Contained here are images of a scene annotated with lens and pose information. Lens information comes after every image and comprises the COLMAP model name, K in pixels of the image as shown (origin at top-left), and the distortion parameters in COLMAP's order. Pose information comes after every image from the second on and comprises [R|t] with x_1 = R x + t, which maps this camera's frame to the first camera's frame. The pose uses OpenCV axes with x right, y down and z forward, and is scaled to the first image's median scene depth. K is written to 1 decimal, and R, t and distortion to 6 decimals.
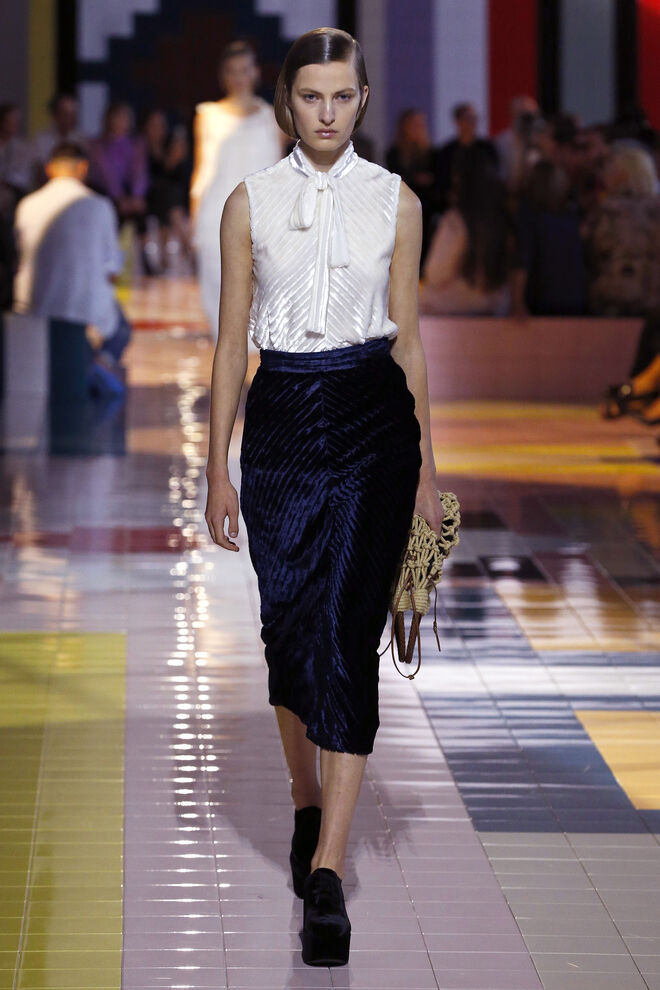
lens RADIAL K [[5095.2, 0, 330.8], [0, 5095.2, 484.6], [0, 0, 1]] dist [0.931881, 0.000000]
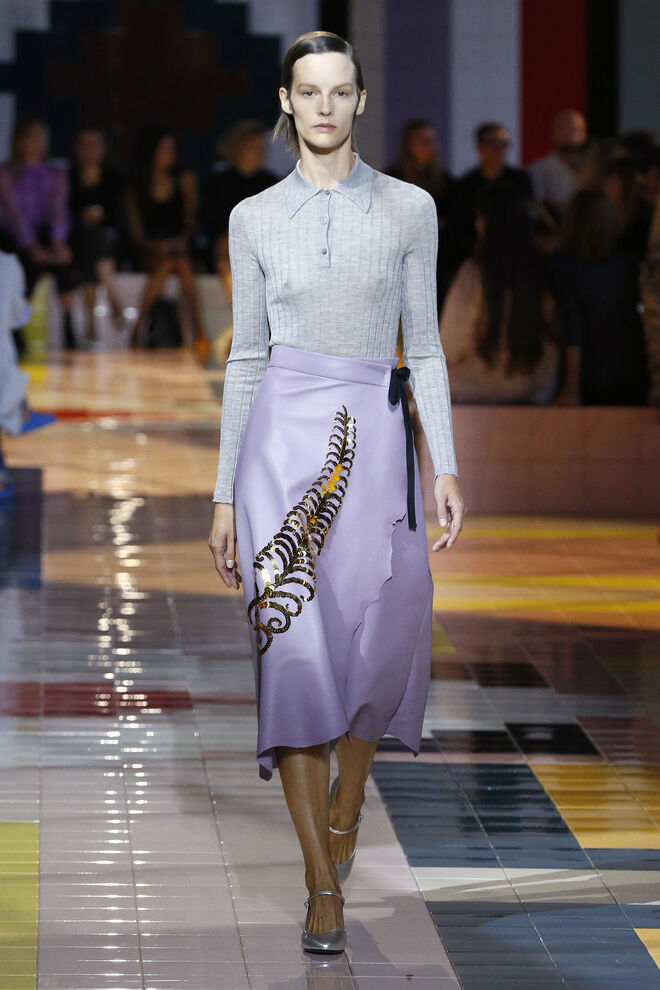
lens RADIAL K [[5483.4, 0, 323.9], [0, 5483.4, 496.4], [0, 0, 1]] dist [1.131617, 0.000000]
pose [[0.999934, 0.001346, 0.011428, -0.007445], [-0.001102, 0.999770, -0.021406, -0.001863], [-0.011454, 0.021392, 0.999706, 0.186591]]
